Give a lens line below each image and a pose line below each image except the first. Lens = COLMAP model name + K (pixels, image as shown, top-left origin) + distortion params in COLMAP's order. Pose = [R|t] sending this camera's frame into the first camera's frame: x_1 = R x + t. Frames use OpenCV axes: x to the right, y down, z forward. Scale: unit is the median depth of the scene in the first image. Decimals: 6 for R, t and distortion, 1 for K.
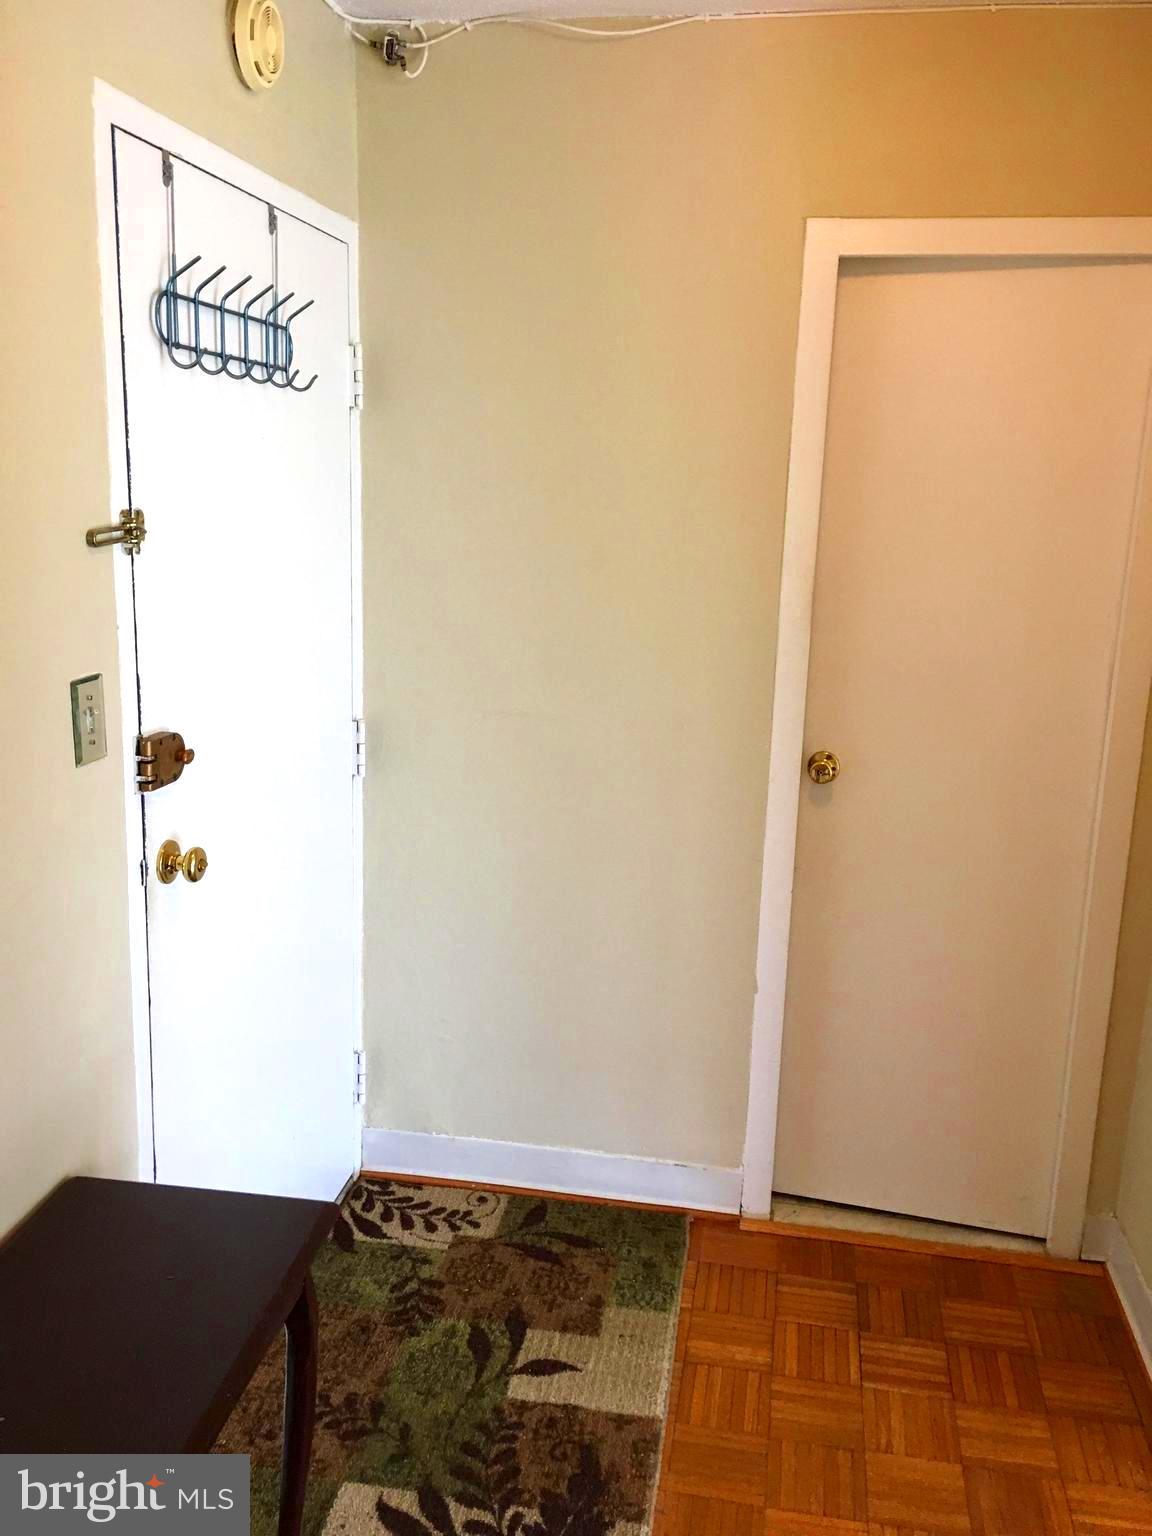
lens RADIAL K [[1311.6, 0, 573.8], [0, 1311.6, 767.9], [0, 0, 1]] dist [0.061036, -0.013597]
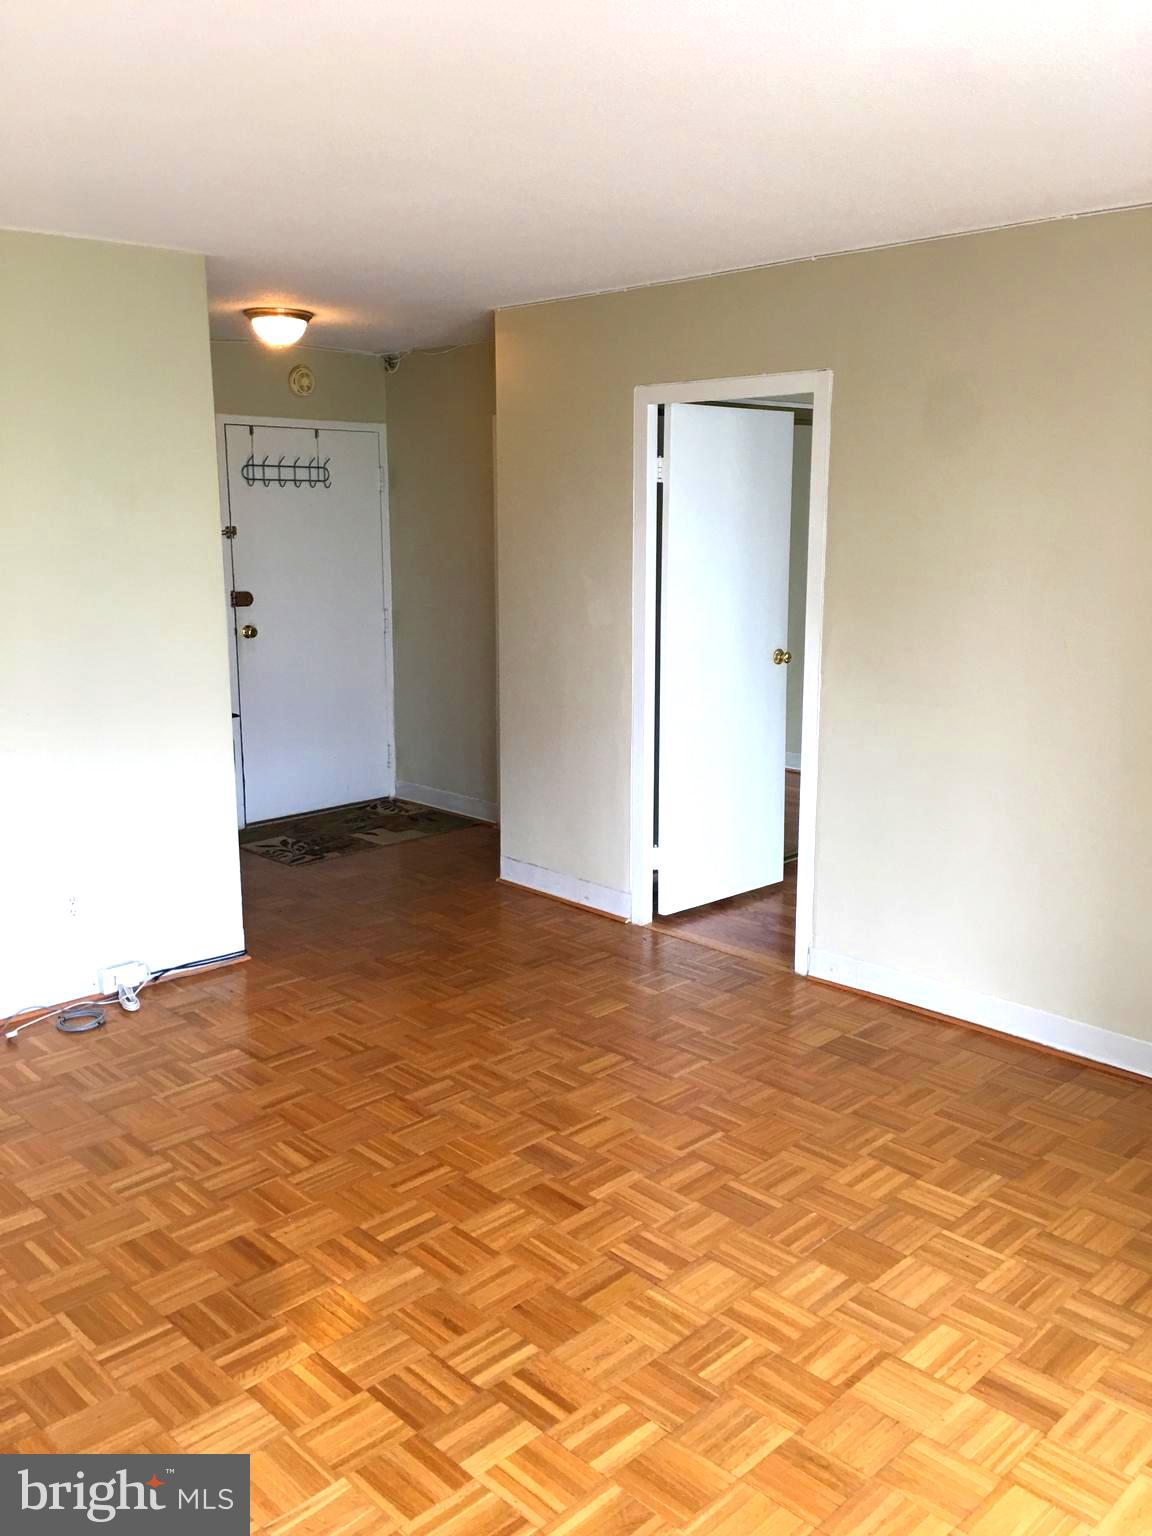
lens RADIAL K [[1311.6, 0, 580.0], [0, 1311.6, 766.9], [0, 0, 1]] dist [0.061036, -0.013597]
pose [[0.805322, 0.083028, -0.586995, 2.170137], [-0.106465, 0.994302, -0.005424, 0.314496], [0.583200, 0.066863, 0.809572, -1.098339]]
